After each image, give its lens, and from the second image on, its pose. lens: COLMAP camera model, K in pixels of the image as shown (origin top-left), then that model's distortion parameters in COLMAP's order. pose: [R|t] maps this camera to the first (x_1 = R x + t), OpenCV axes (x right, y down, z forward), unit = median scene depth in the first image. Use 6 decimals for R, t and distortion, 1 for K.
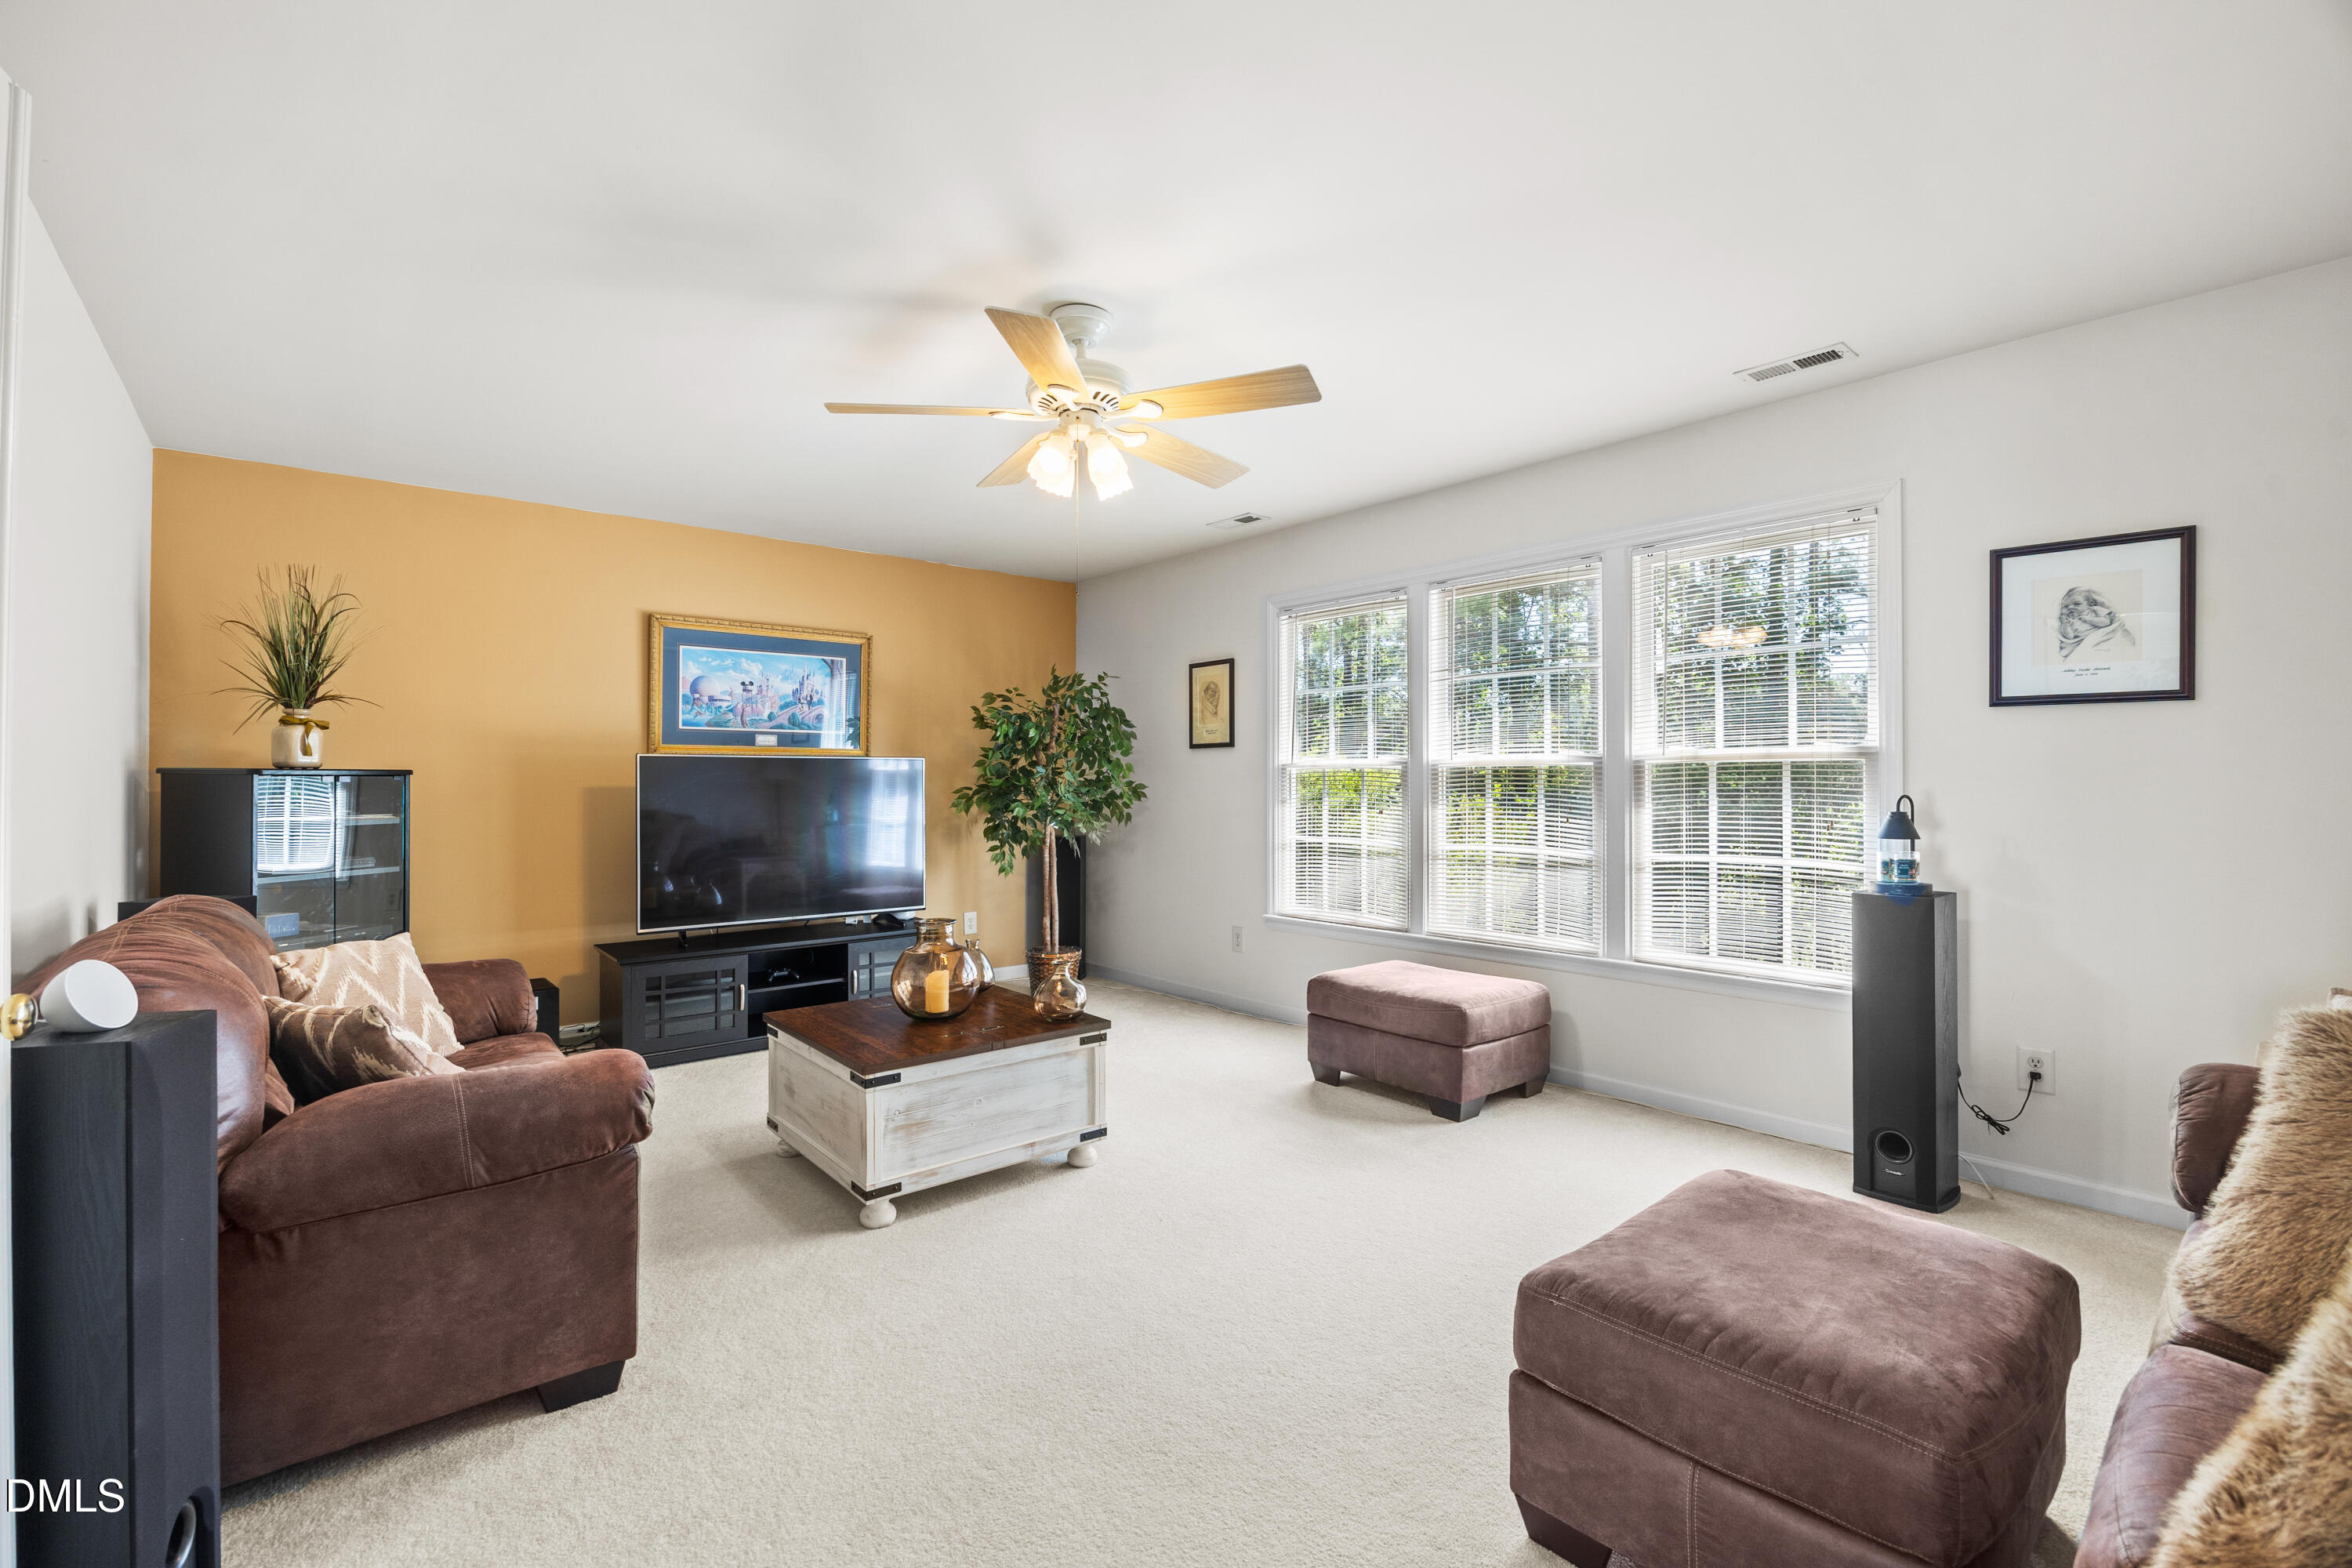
lens RADIAL K [[1028.2, 0, 1167.8], [0, 1028.2, 782.4], [0, 0, 1]] dist [-0.013936, 0.000713]
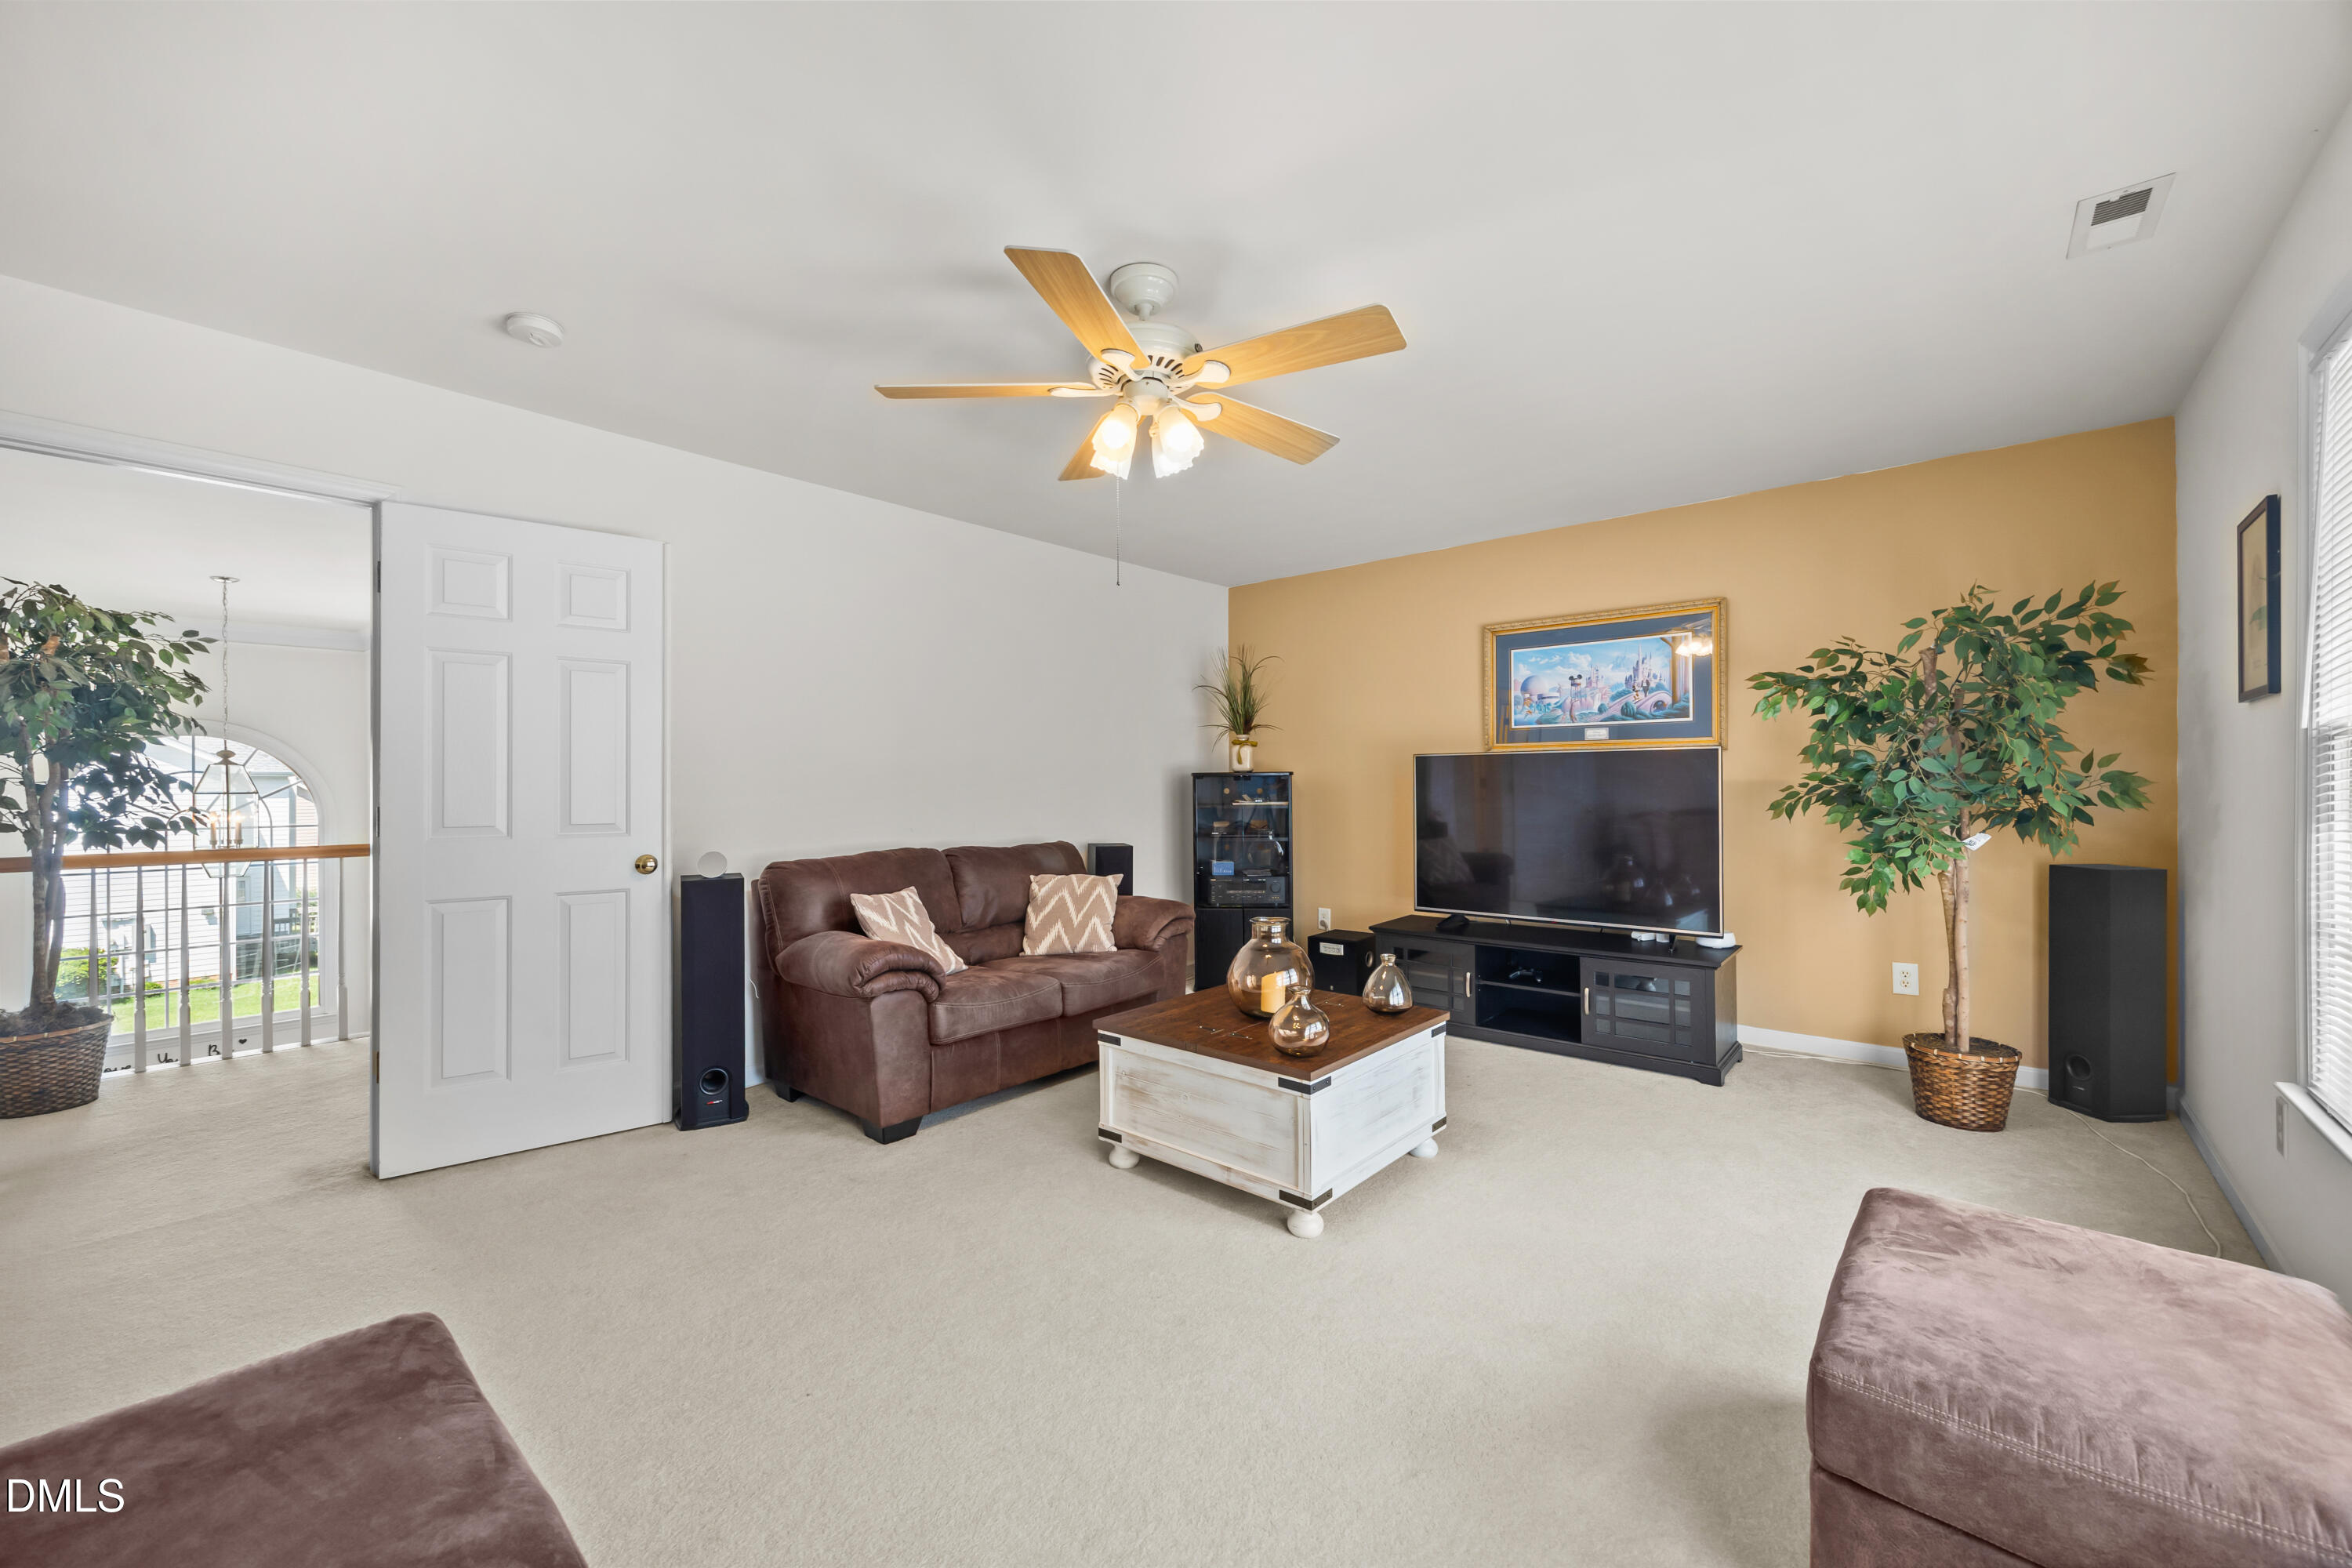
lens RADIAL K [[922.3, 0, 1167.3], [0, 922.3, 785.6], [0, 0, 1]] dist [-0.003873, -0.000016]
pose [[0.153000, 0.001624, -0.988225, 0.407603], [0.006620, 0.999975, 0.002668, 0.001935], [0.988204, -0.006951, 0.152985, 0.490016]]
